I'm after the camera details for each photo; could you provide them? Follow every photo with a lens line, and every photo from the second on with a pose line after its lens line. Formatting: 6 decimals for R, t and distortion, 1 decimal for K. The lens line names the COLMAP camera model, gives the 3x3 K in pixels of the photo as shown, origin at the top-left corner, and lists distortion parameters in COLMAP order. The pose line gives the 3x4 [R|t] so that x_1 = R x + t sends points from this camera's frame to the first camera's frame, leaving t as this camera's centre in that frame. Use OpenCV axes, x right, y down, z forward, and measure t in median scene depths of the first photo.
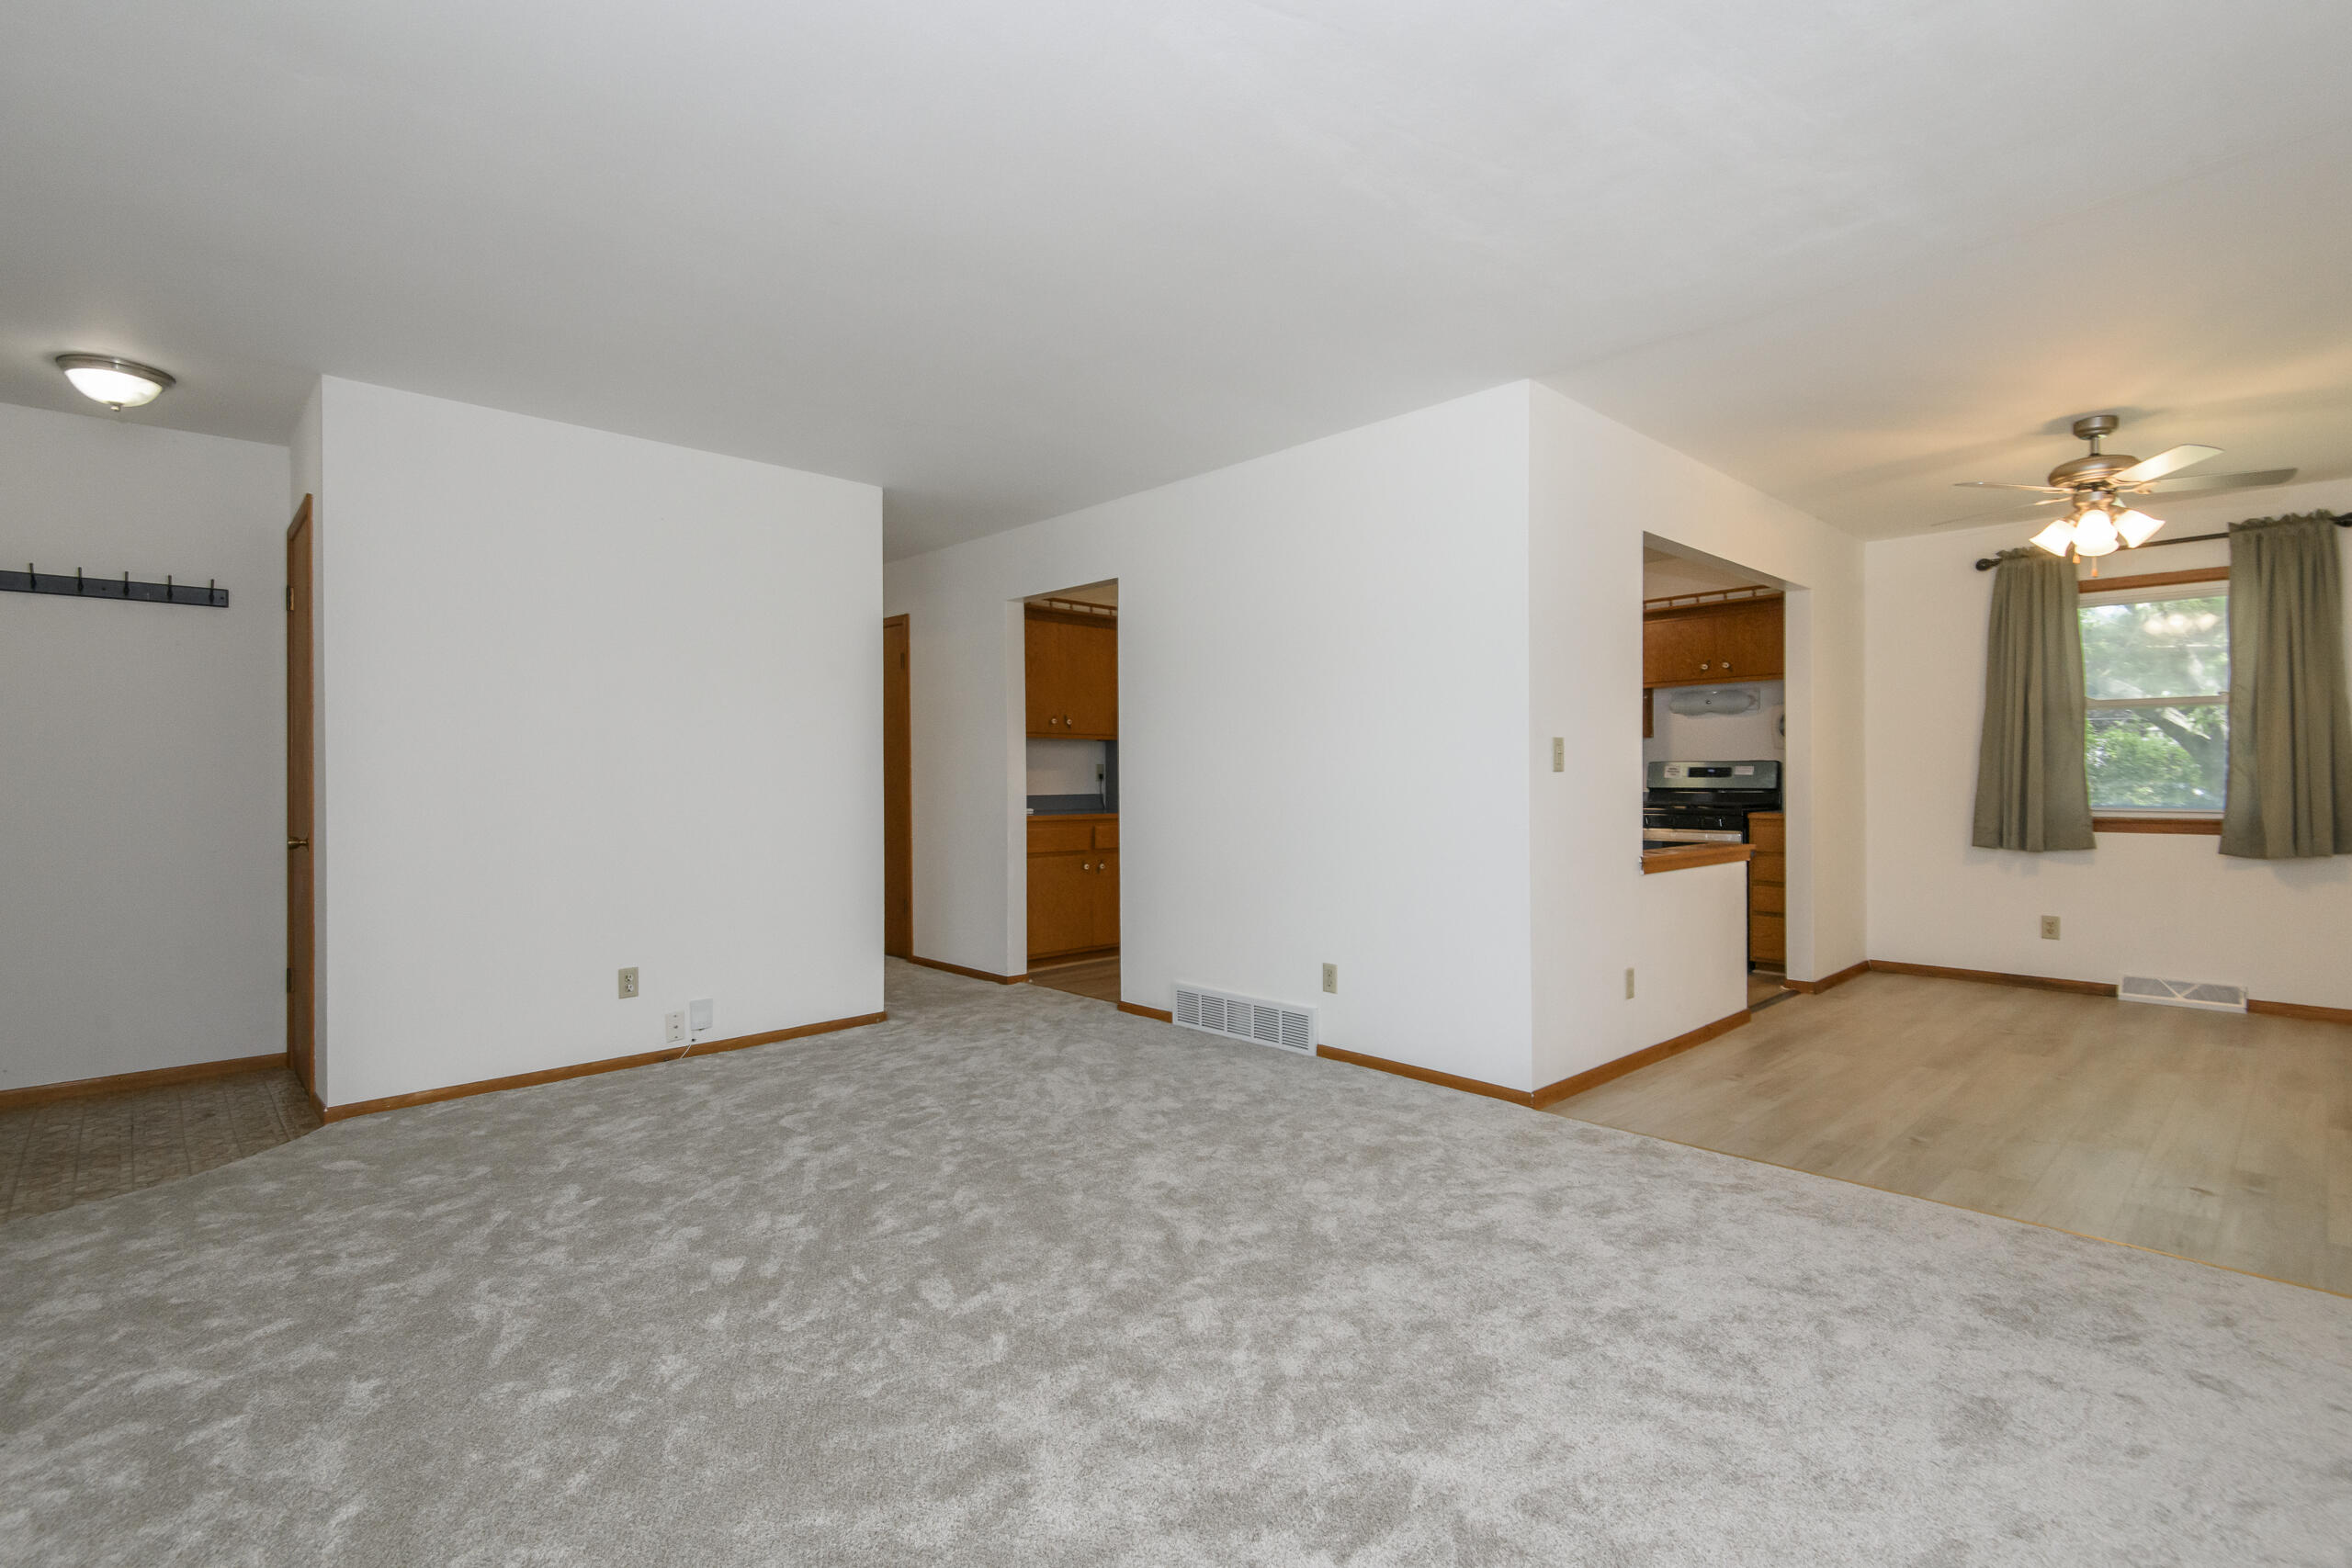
lens RADIAL K [[1074.5, 0, 1176.0], [0, 1074.5, 784.0], [0, 0, 1]] dist [0.000870, -0.009096]
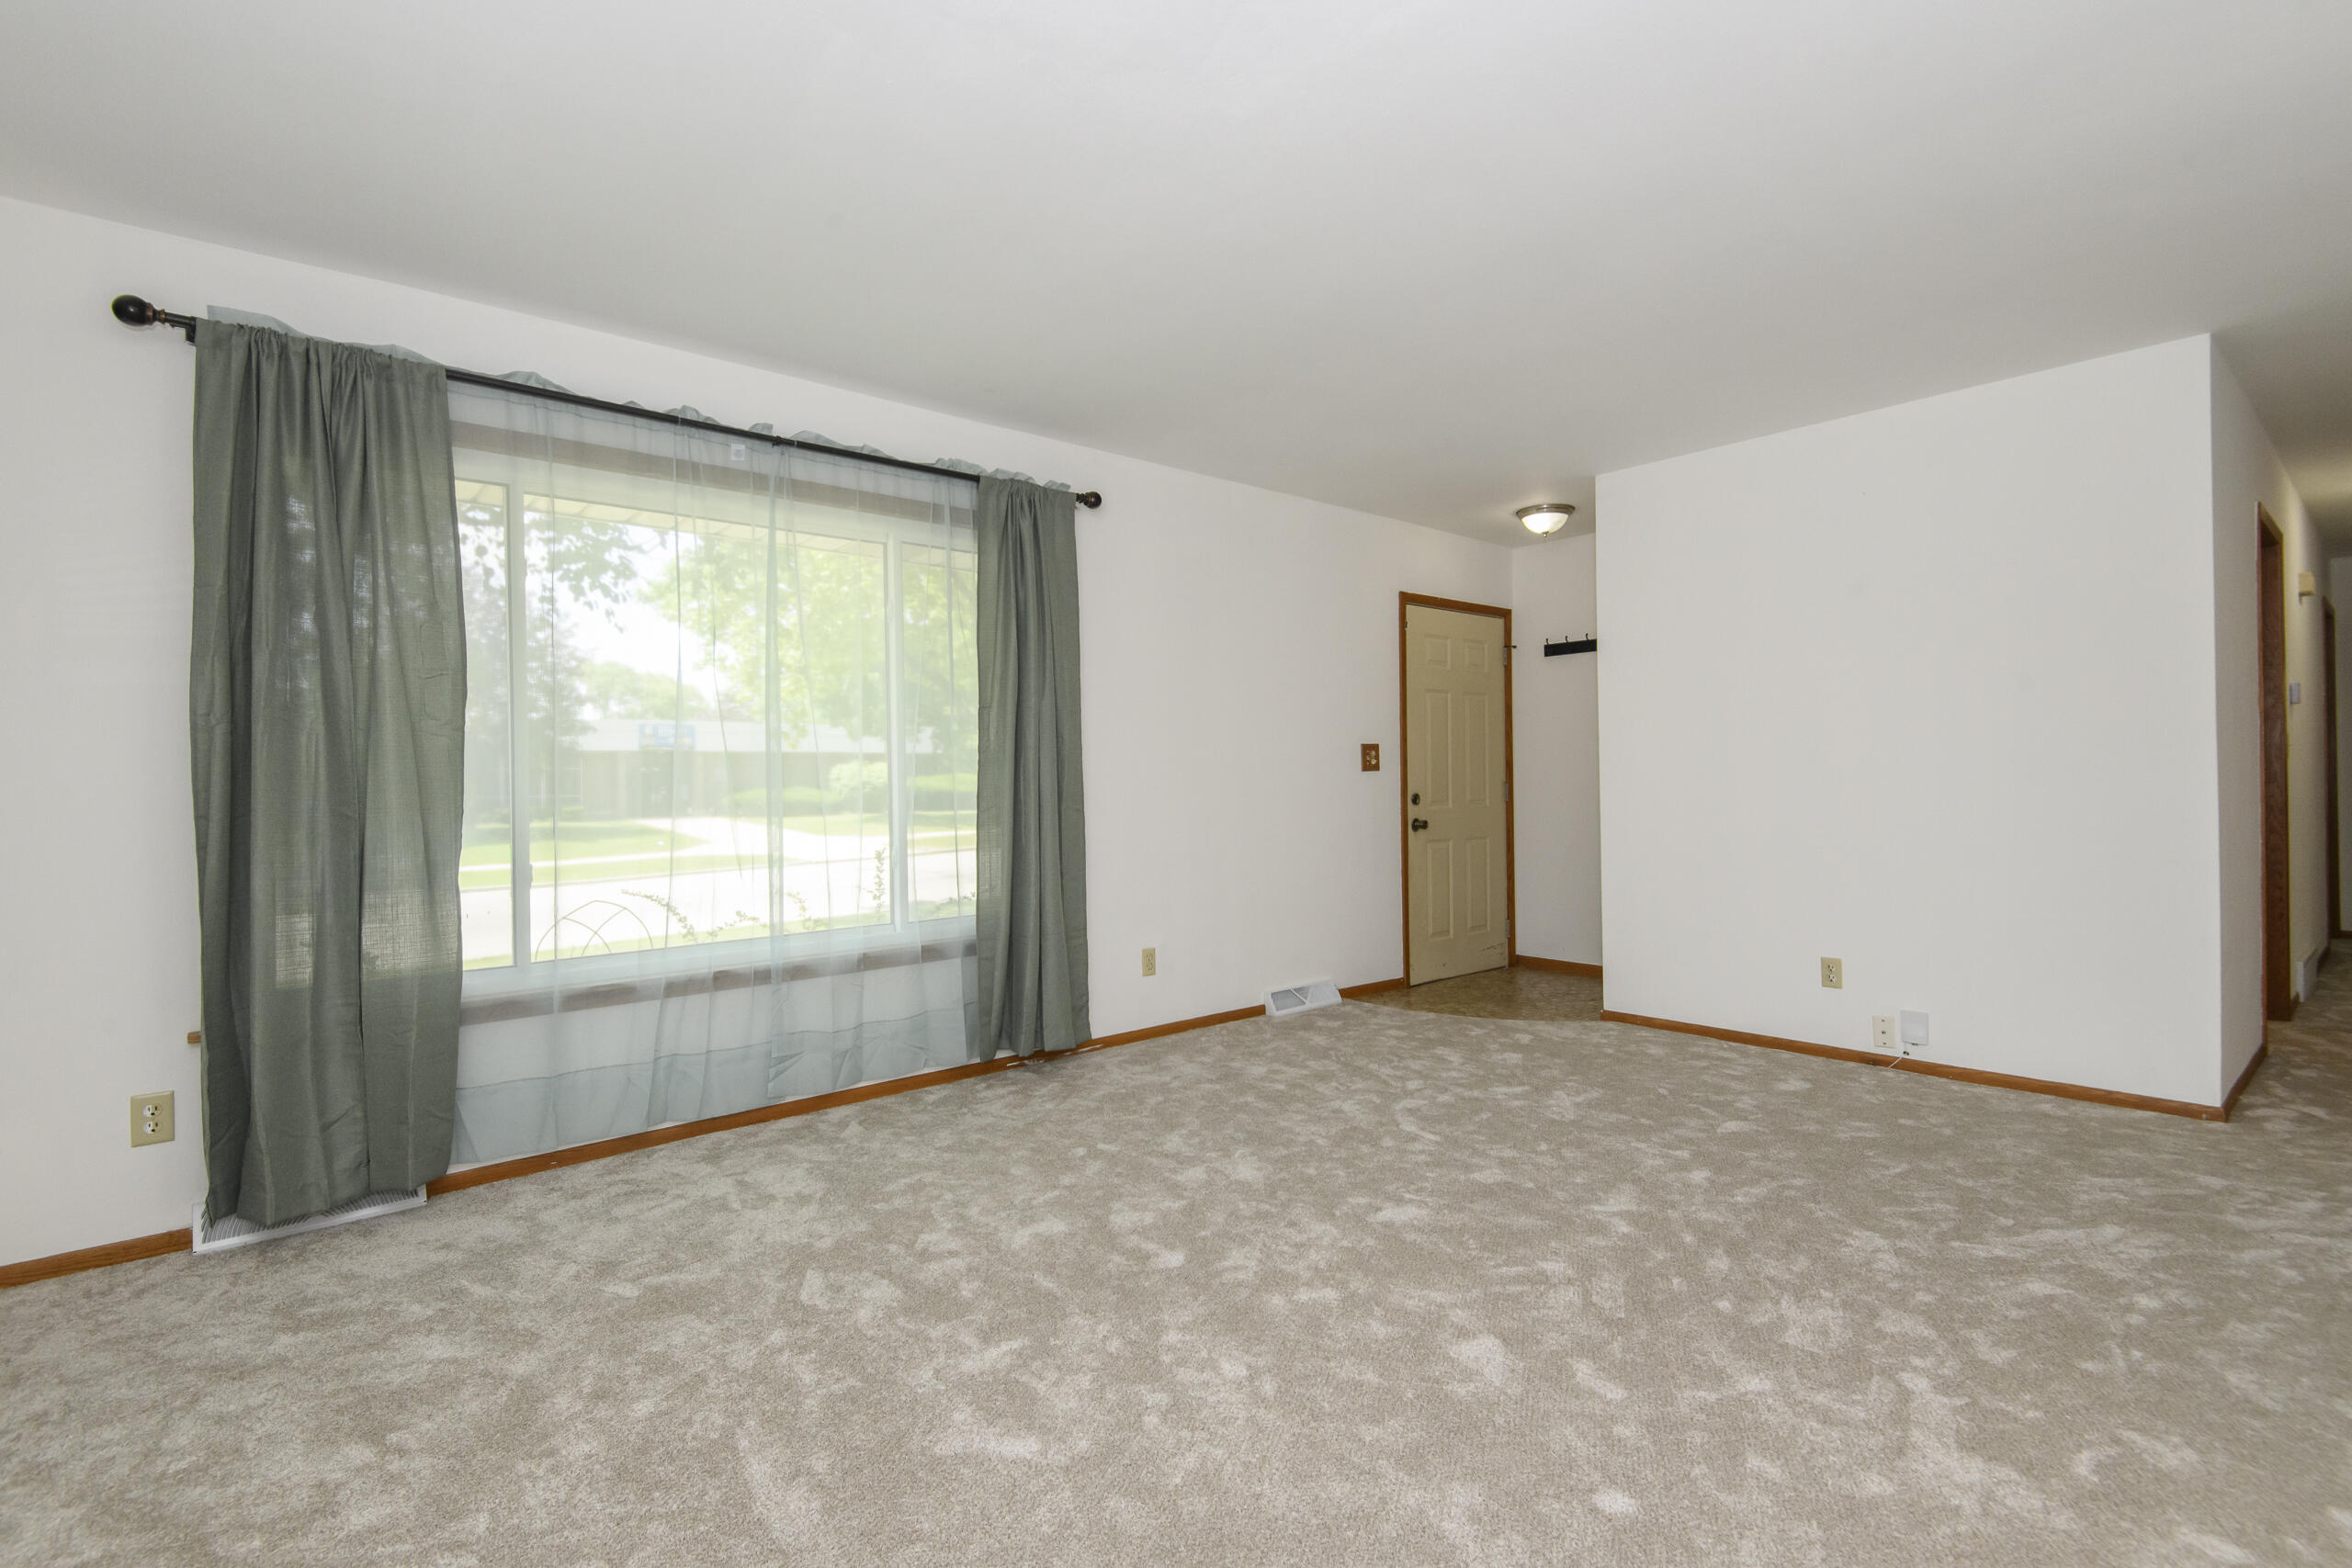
lens RADIAL K [[1068.4, 0, 1176.0], [0, 1068.4, 784.0], [0, 0, 1]] dist [0.013717, -0.009637]
pose [[-0.041084, 0.009206, -0.999113, 0.413656], [0.003568, 0.999953, 0.009067, -0.000224], [0.999149, -0.003193, -0.041115, 0.359569]]
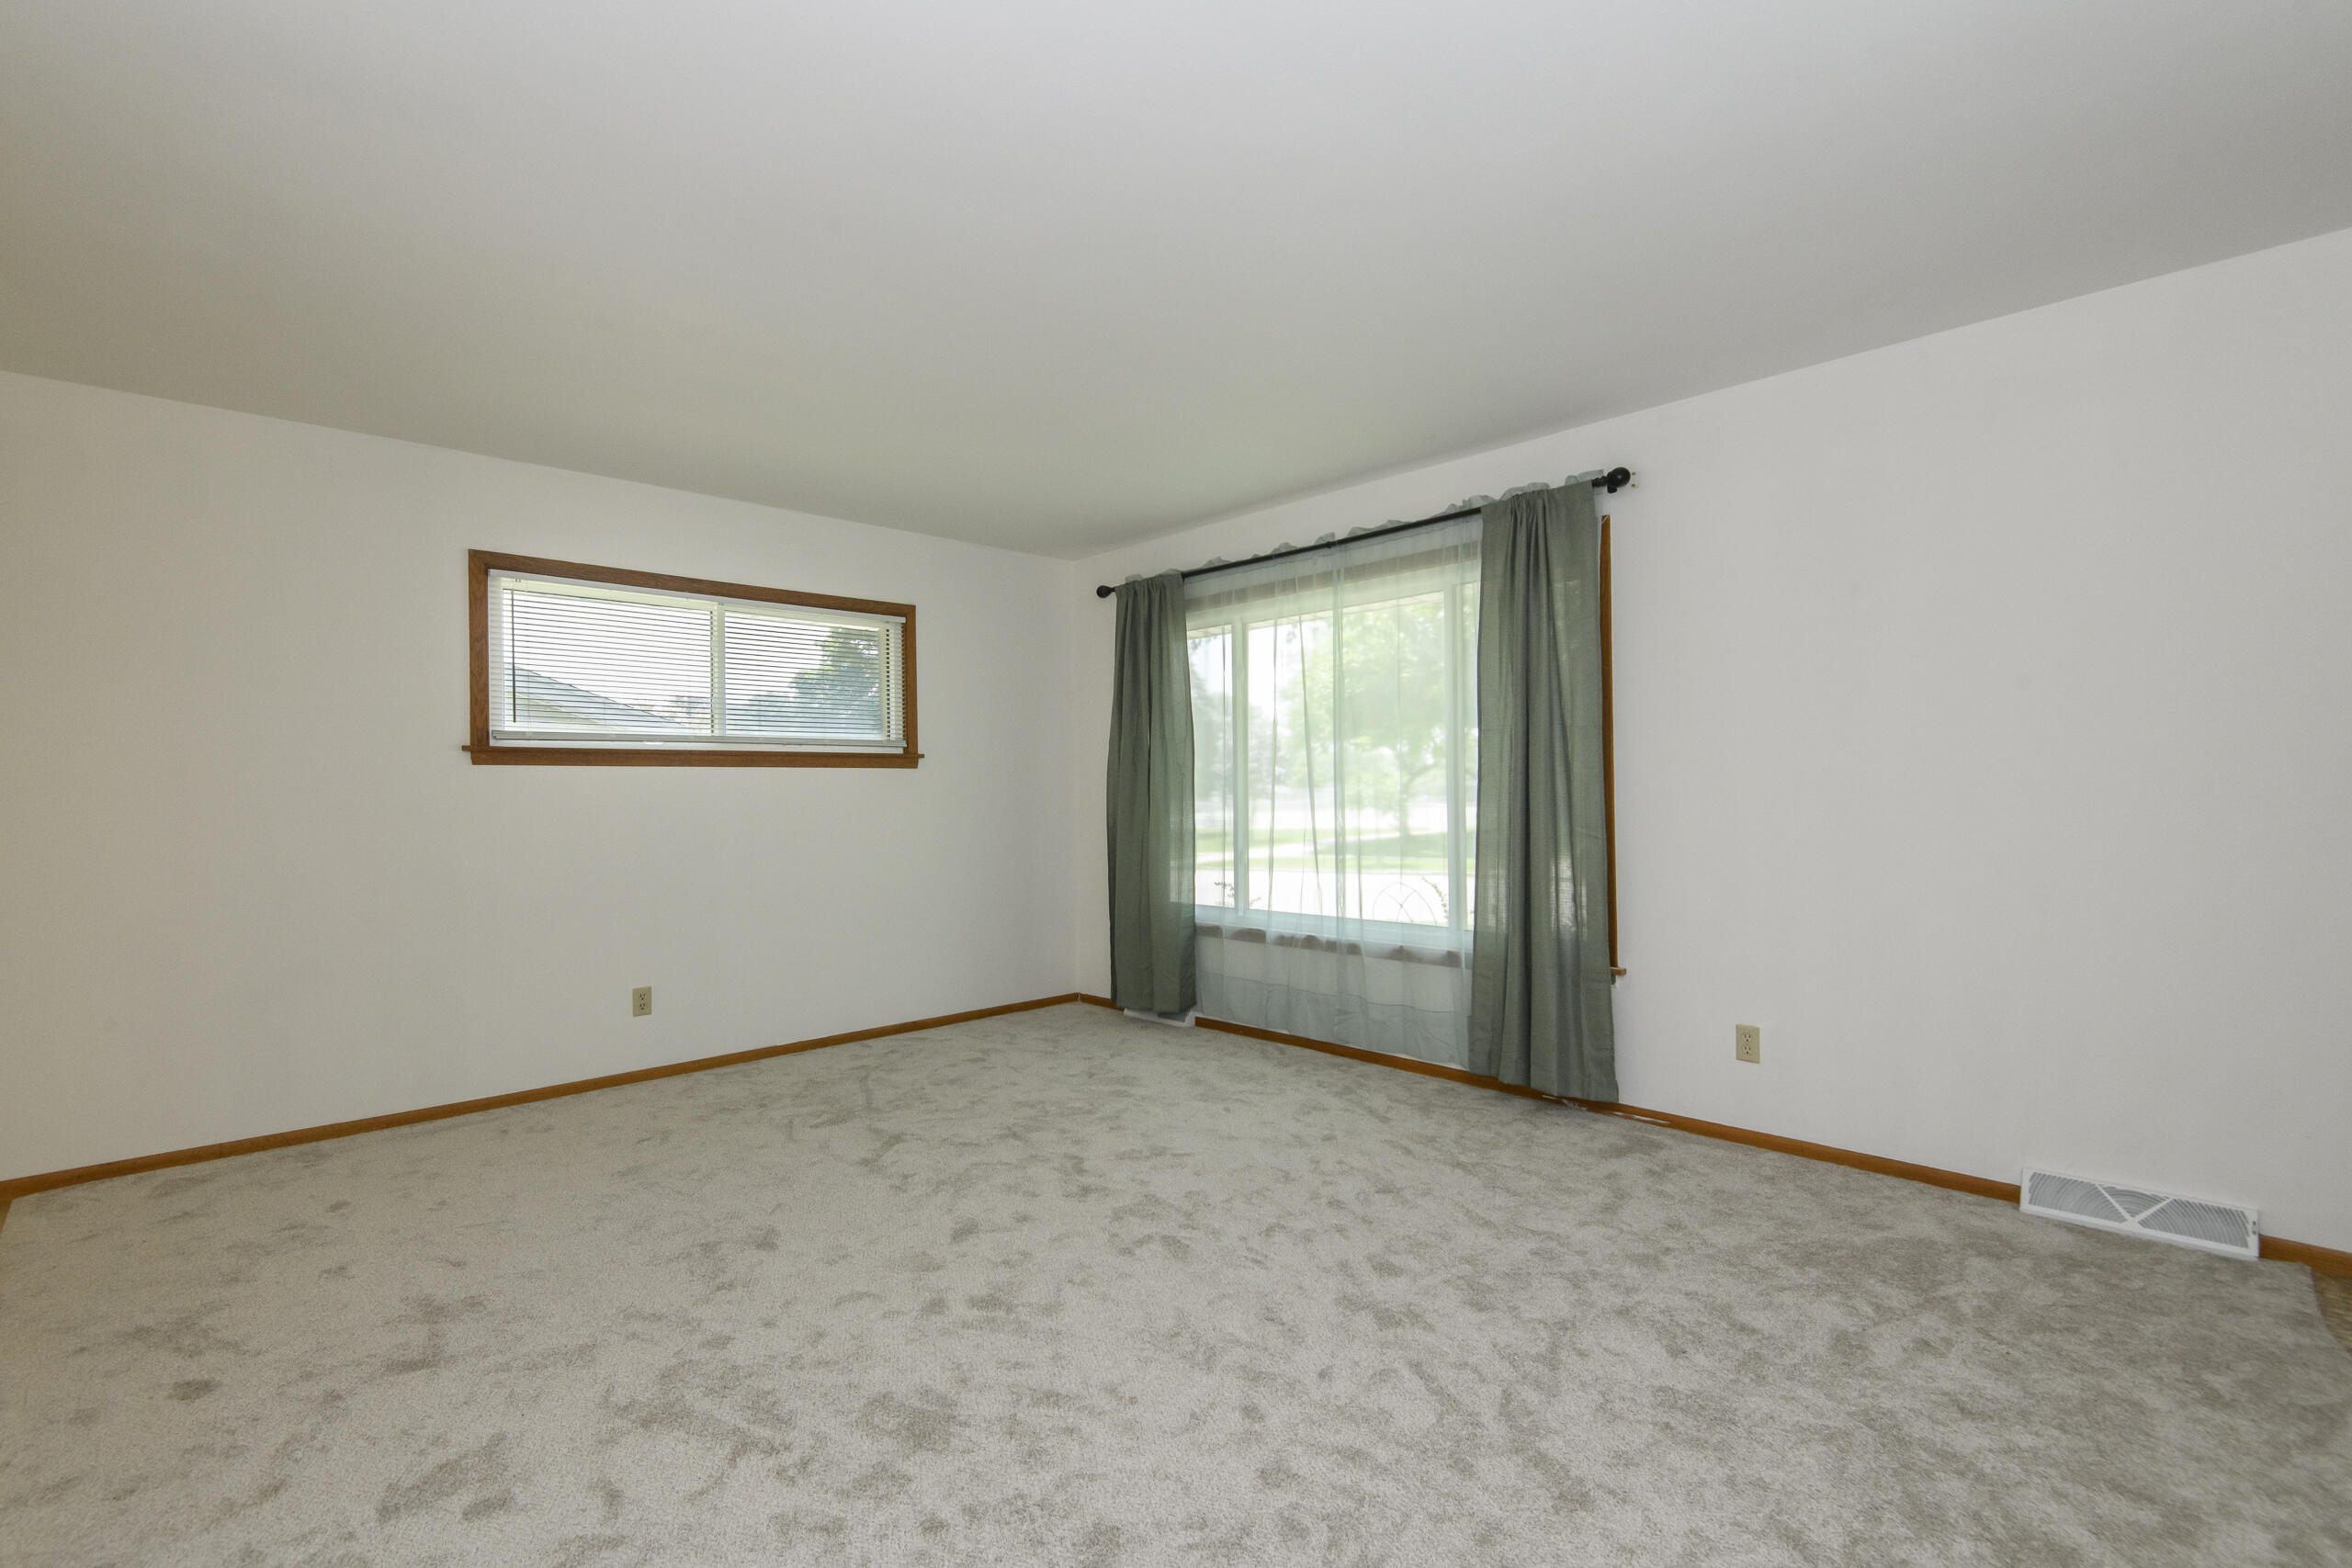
lens RADIAL K [[1068.4, 0, 1176.0], [0, 1068.4, 784.0], [0, 0, 1]] dist [0.013717, -0.009637]
pose [[-0.999710, 0.015220, -0.018654, -0.105528], [0.015171, 0.999881, 0.002732, -0.015604], [0.018694, 0.002448, -0.999822, 0.974204]]
